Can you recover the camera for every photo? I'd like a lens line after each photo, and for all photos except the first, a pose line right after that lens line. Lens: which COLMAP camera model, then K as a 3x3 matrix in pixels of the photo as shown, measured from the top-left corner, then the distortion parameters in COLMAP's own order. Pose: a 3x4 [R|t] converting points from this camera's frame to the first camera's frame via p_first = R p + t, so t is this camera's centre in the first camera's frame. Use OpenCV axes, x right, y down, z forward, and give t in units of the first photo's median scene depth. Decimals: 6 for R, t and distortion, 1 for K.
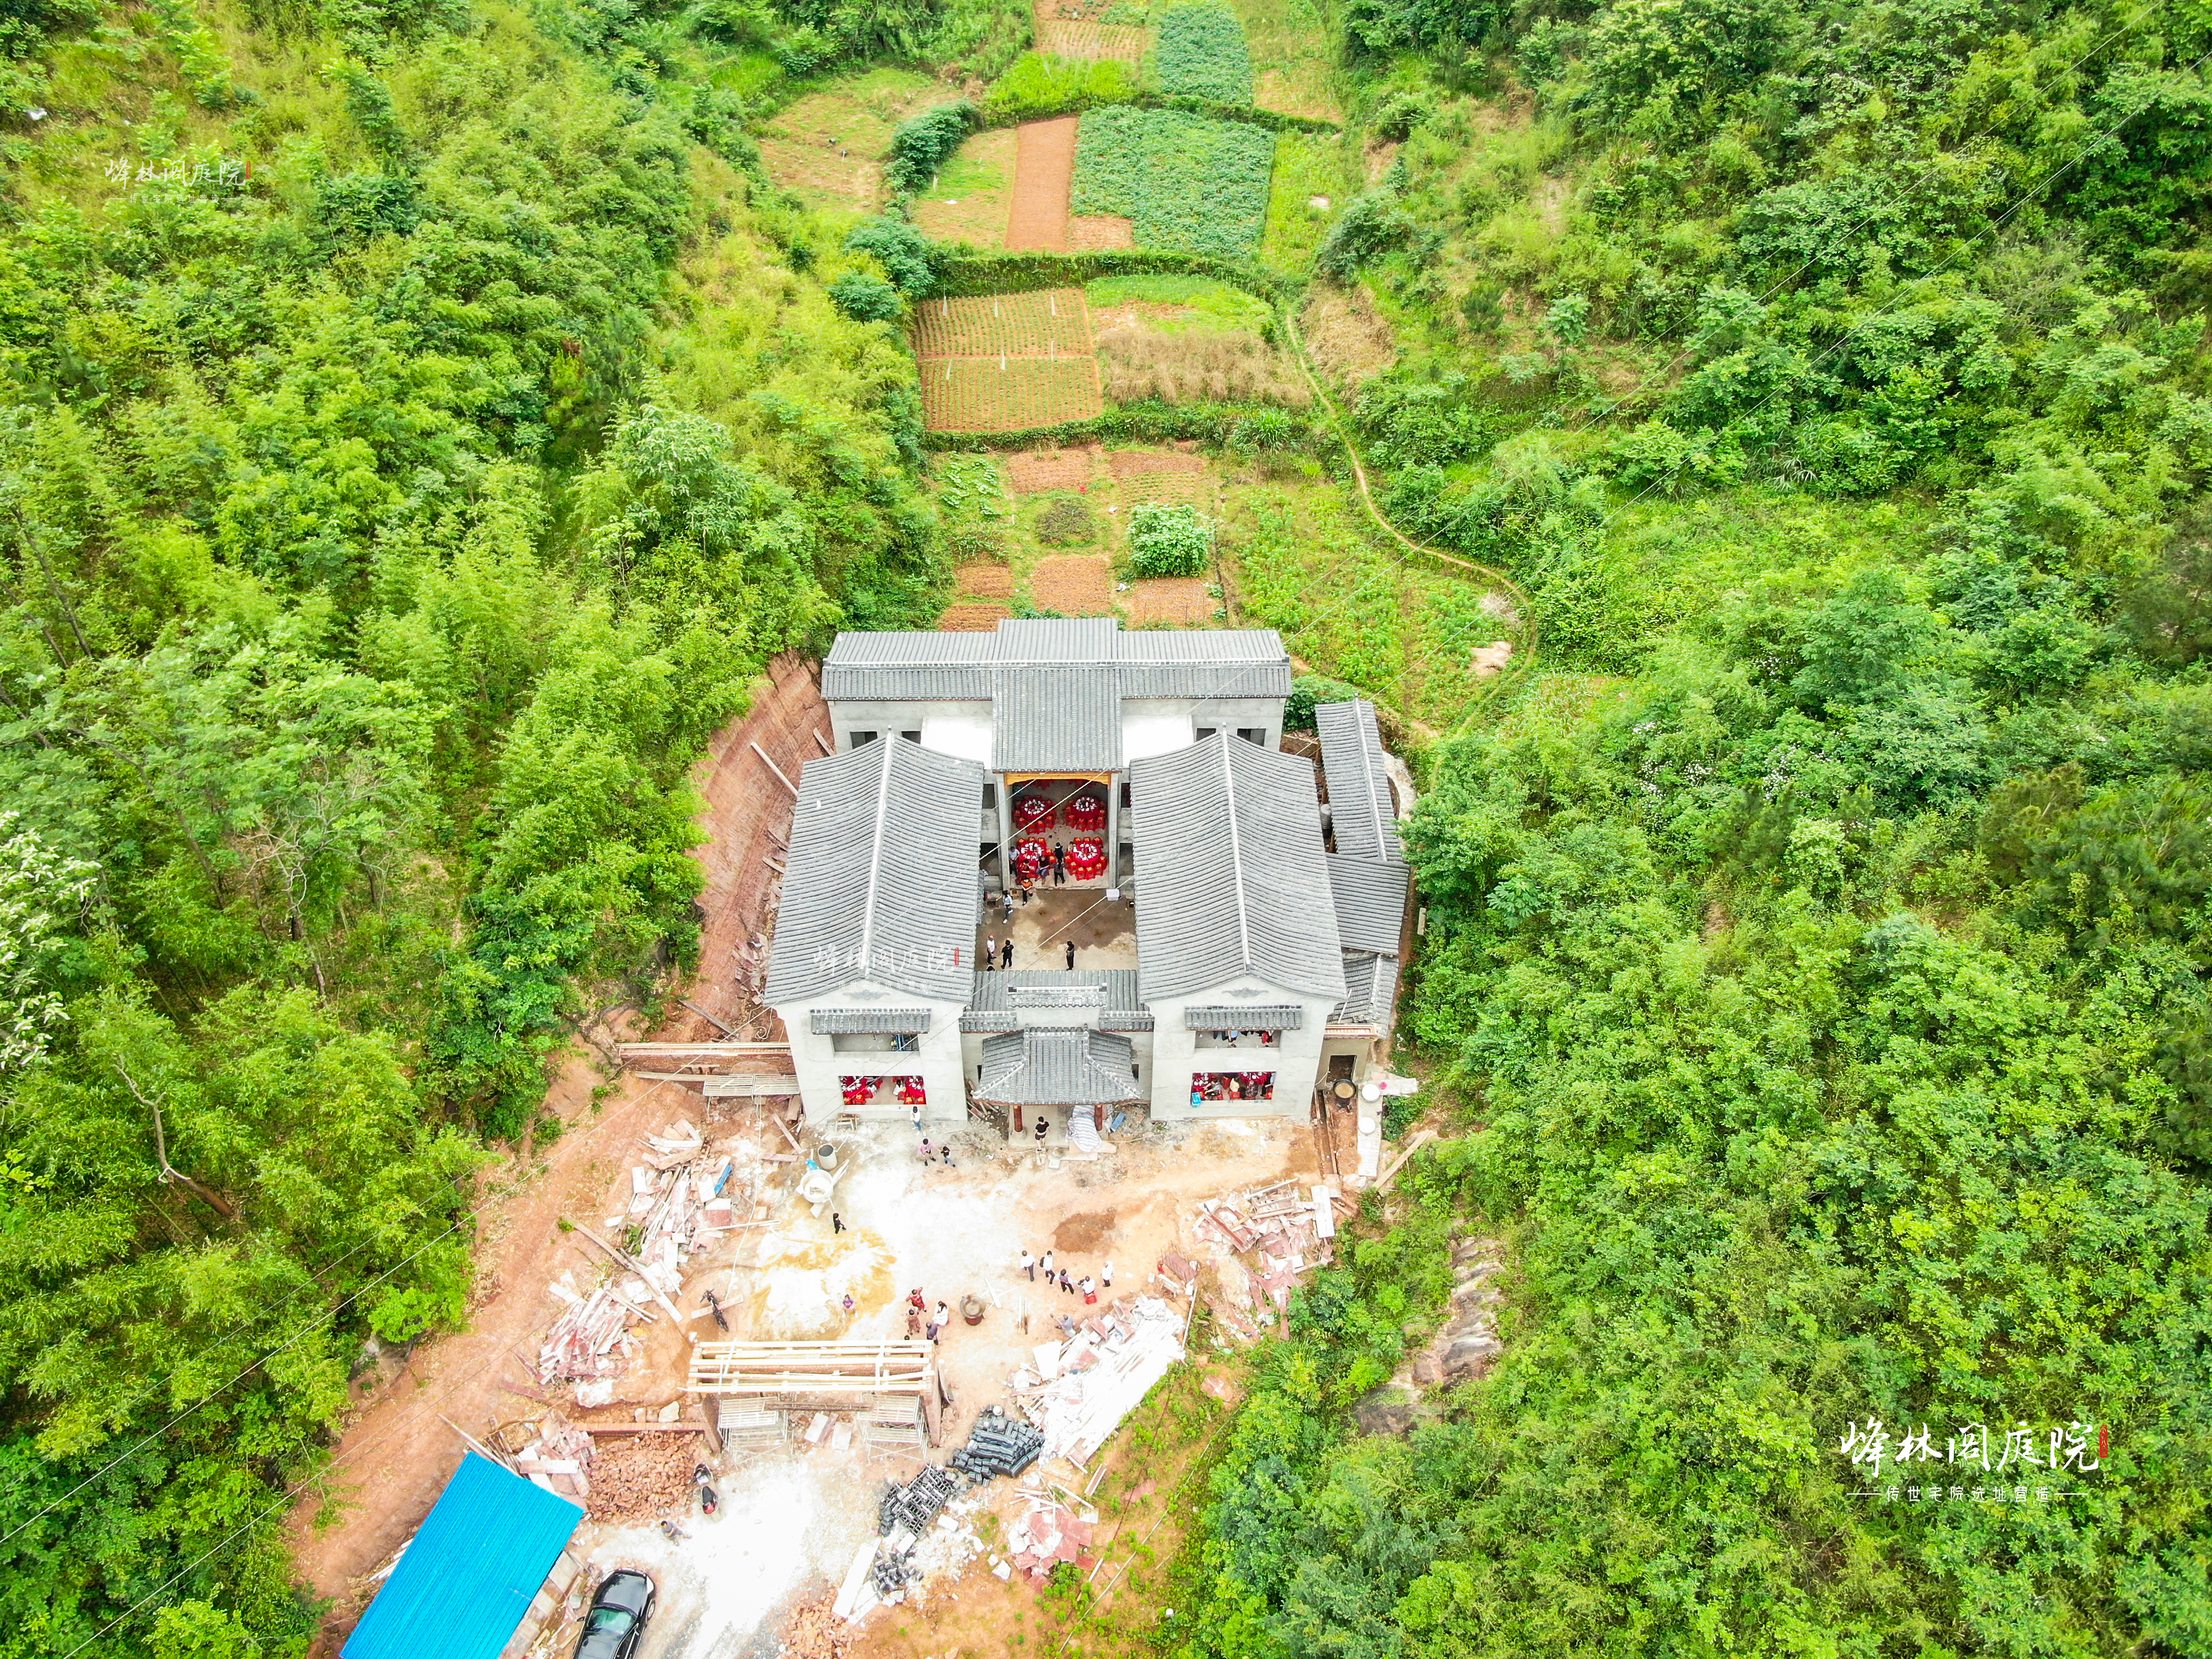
lens RADIAL K [[1597.6, 0, 1109.0], [0, 1597.6, 824.1], [0, 0, 1]] dist [-0.014266, 0.005412]
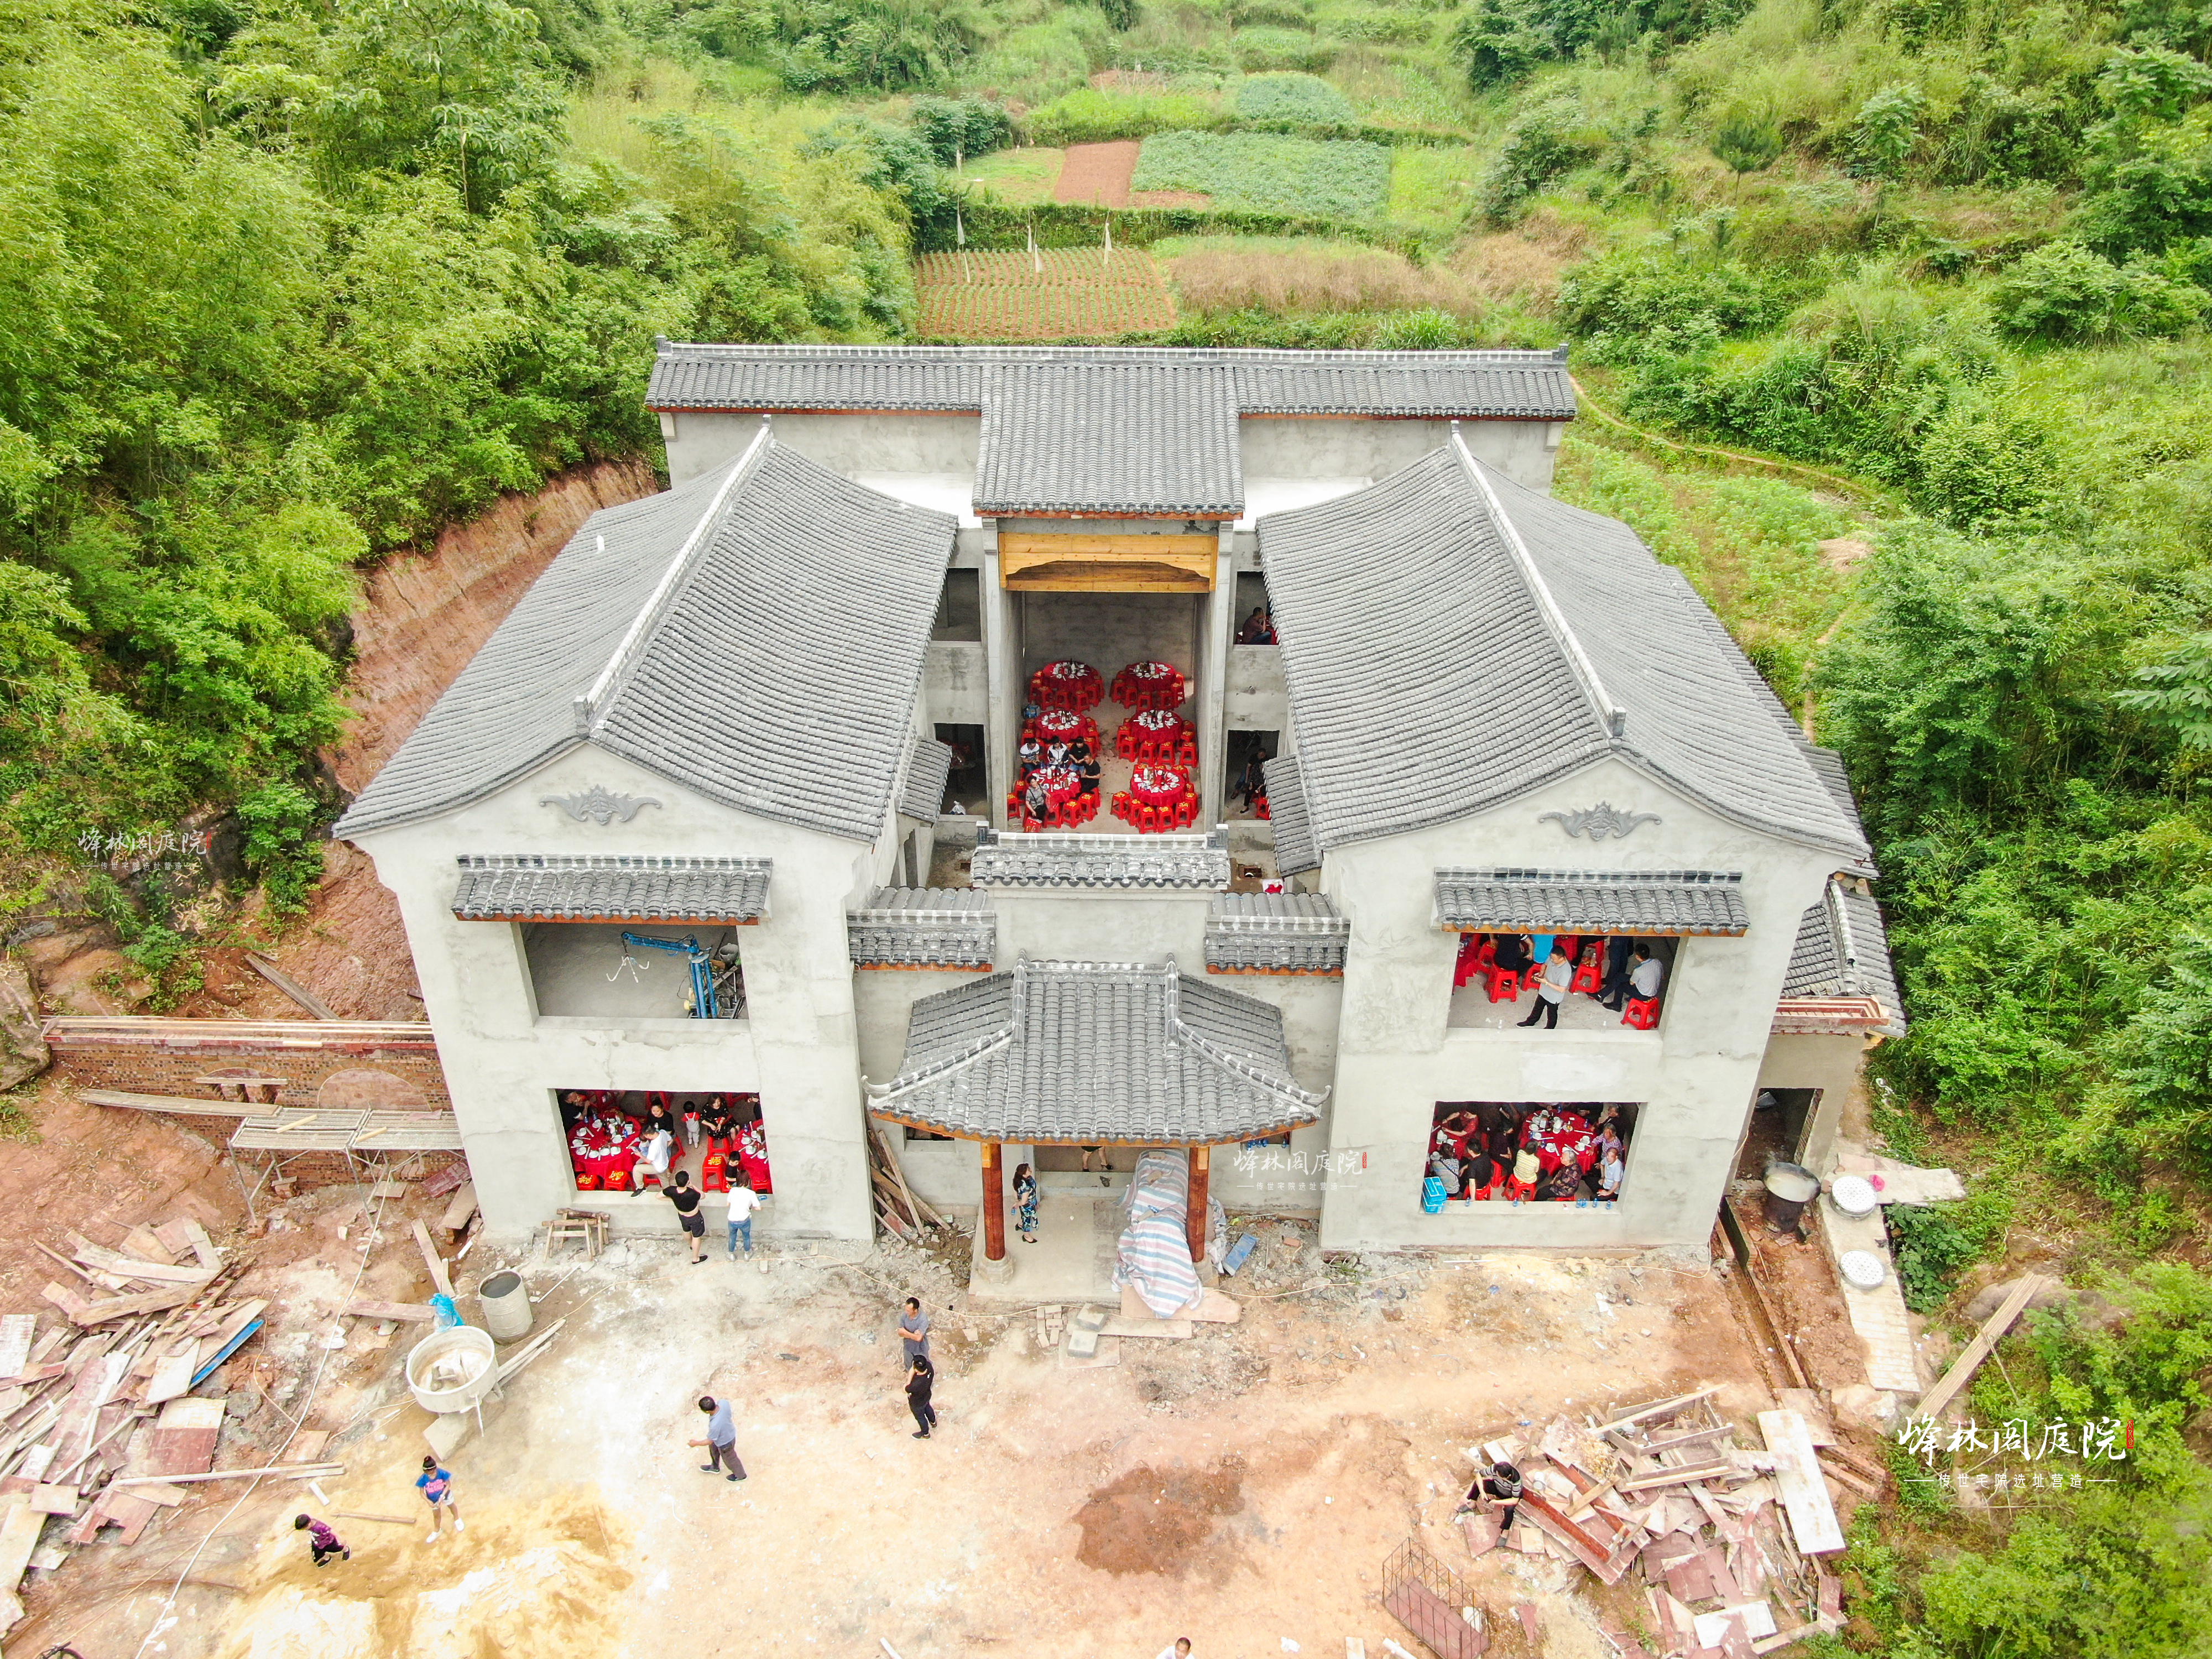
lens RADIAL K [[1597.6, 0, 1109.0], [0, 1597.6, 824.1], [0, 0, 1]] dist [-0.014266, 0.005412]
pose [[0.999580, 0.015731, -0.024347, -0.019762], [-0.021564, 0.964837, -0.261963, 0.188638], [0.019370, 0.262378, 0.964771, 0.577214]]
